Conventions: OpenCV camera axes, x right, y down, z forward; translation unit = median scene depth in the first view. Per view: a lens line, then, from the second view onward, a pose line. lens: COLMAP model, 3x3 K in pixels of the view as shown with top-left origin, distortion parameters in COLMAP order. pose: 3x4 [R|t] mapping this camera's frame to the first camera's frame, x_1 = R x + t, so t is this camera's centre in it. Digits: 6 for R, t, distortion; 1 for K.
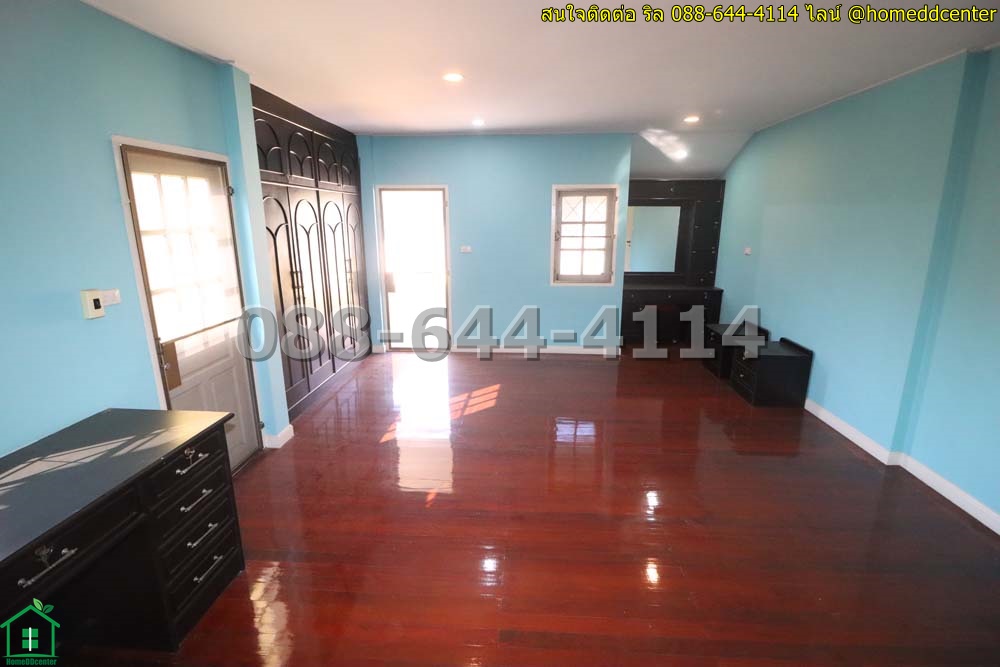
lens RADIAL K [[467.2, 0, 502.6], [0, 467.2, 327.4], [0, 0, 1]] dist [0.002047, -0.015167]
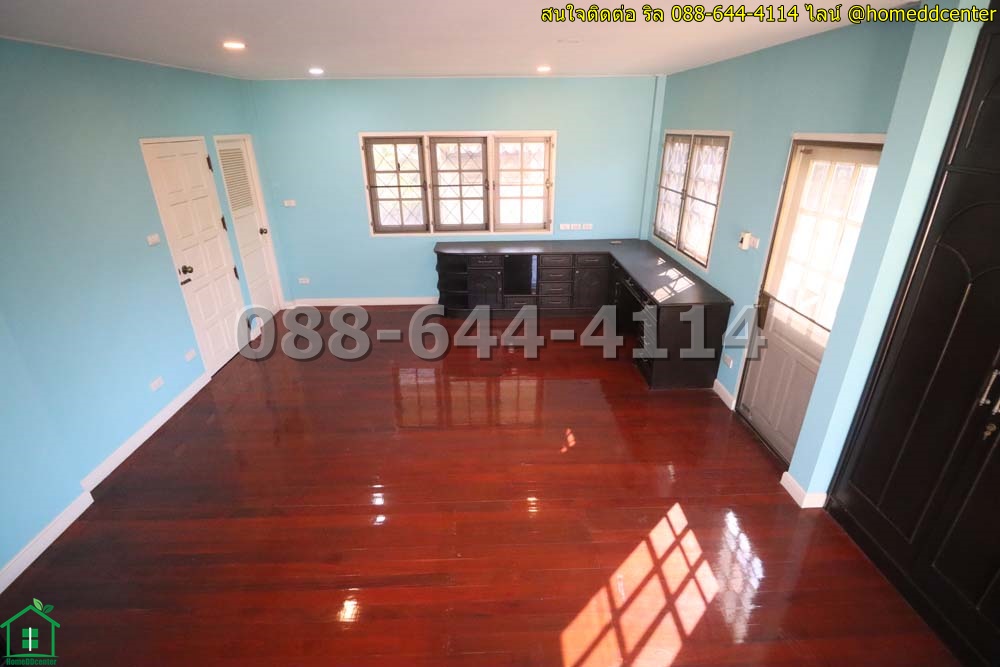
lens RADIAL K [[467.2, 0, 502.6], [0, 467.2, 327.4], [0, 0, 1]] dist [0.002047, -0.015167]
pose [[-0.995502, 0.041462, -0.085186, 0.121208], [-0.017643, 0.802290, 0.596673, -0.653146], [0.093083, 0.595492, -0.797950, 2.028940]]
